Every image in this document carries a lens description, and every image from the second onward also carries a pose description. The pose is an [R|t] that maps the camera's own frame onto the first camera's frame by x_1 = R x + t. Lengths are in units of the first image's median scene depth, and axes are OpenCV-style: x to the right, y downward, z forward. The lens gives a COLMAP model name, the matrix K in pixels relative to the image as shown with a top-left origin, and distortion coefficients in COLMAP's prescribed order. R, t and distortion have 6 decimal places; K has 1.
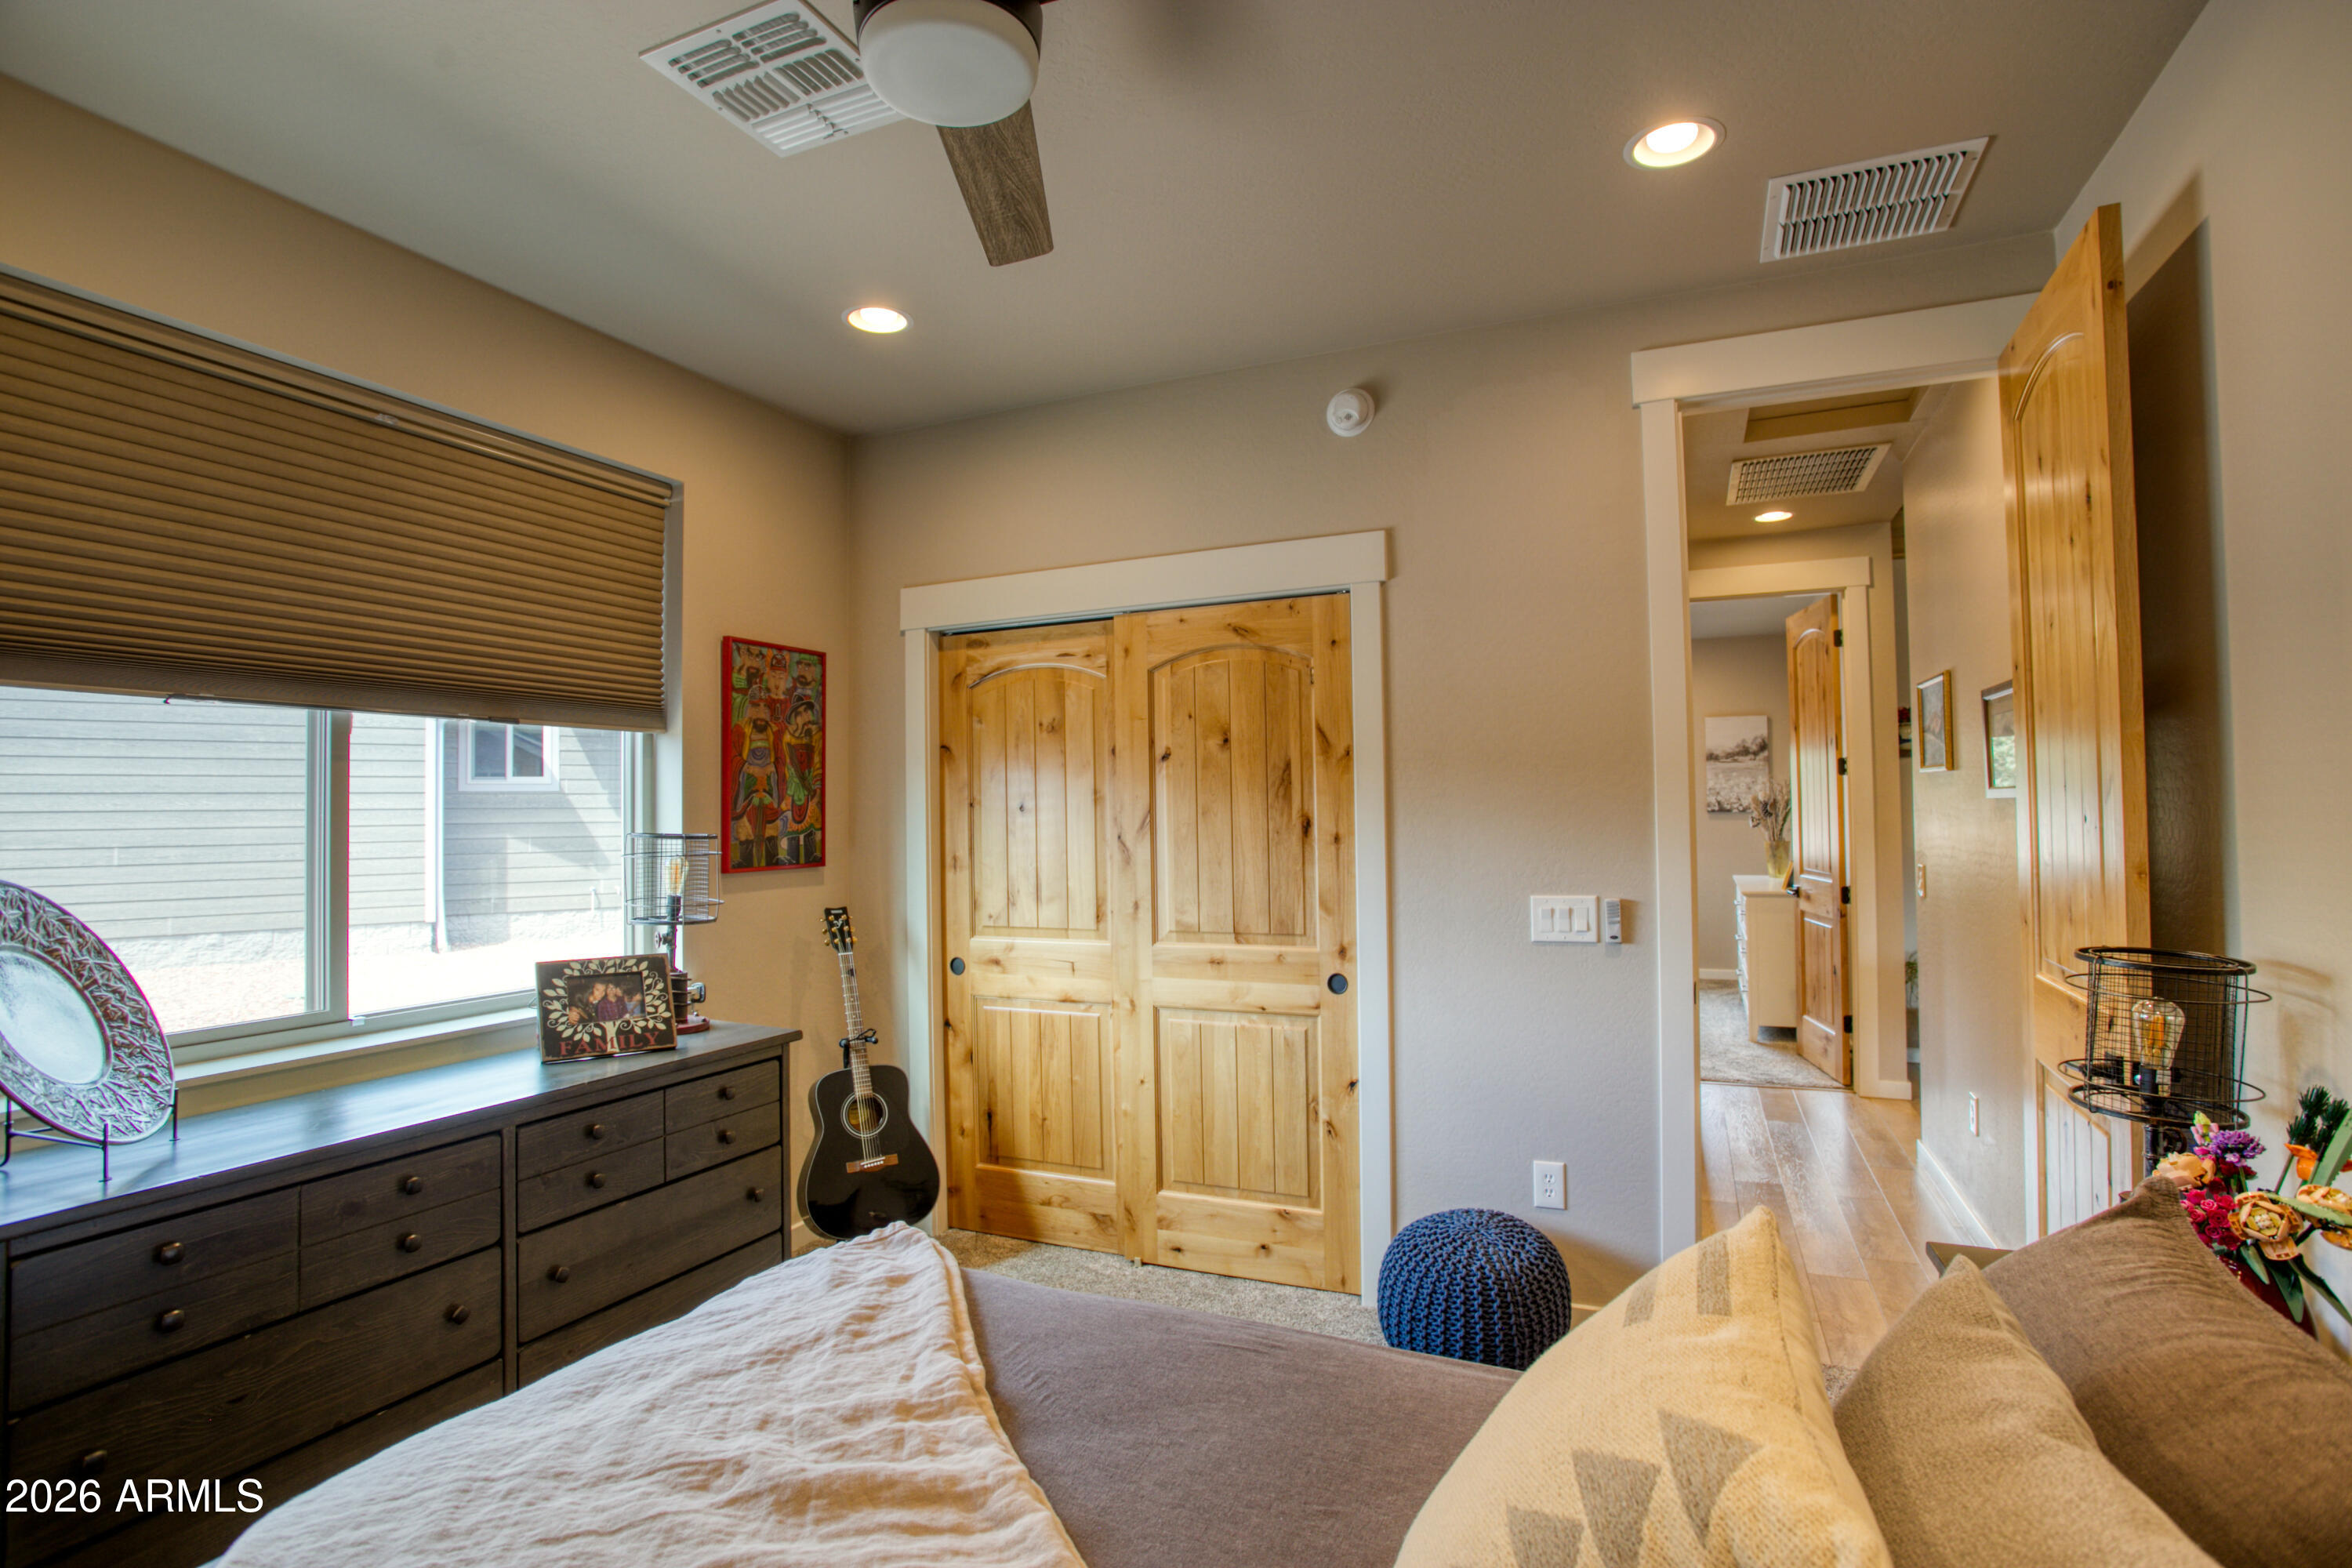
lens RADIAL K [[1180.5, 0, 1158.8], [0, 1180.5, 784.8], [0, 0, 1]] dist [-0.024659, -0.000508]
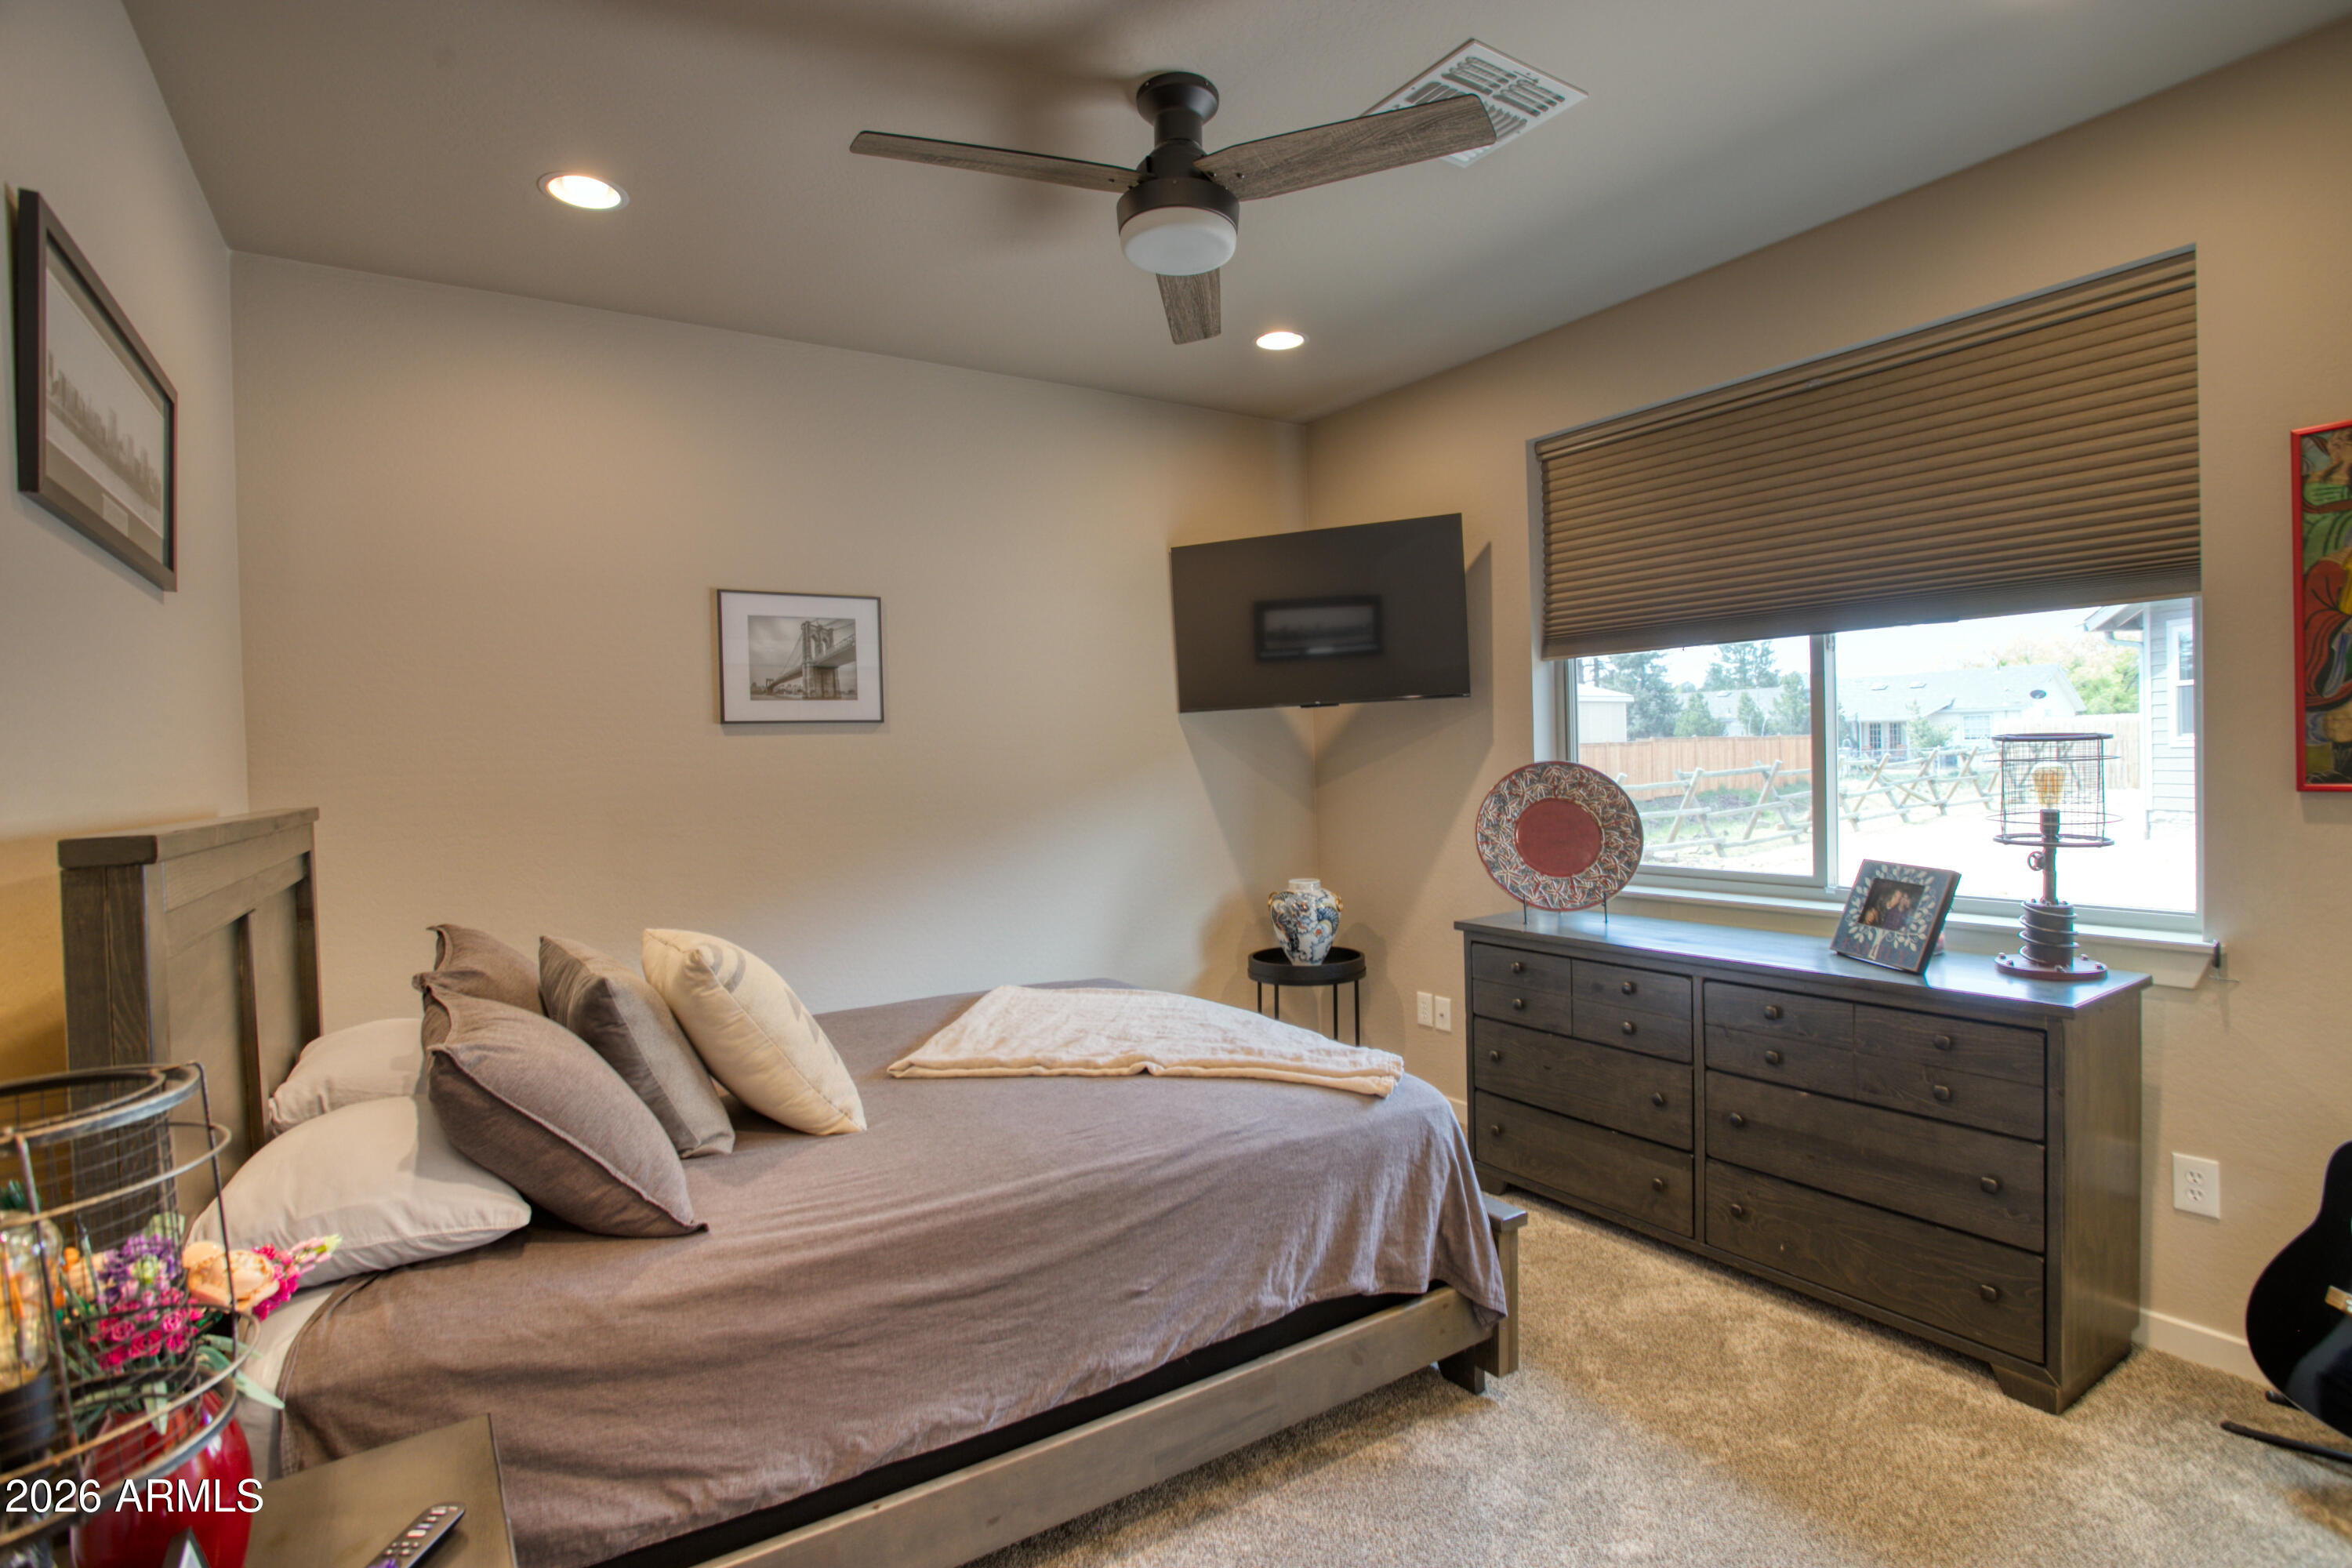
lens RADIAL K [[1180.5, 0, 1164.0], [0, 1180.5, 787.2], [0, 0, 1]] dist [-0.024659, -0.000508]
pose [[-0.548377, 0.054102, -0.834480, 0.654977], [0.058365, 0.997948, 0.026345, 0.022537], [0.834192, -0.034257, -0.550409, 1.021485]]
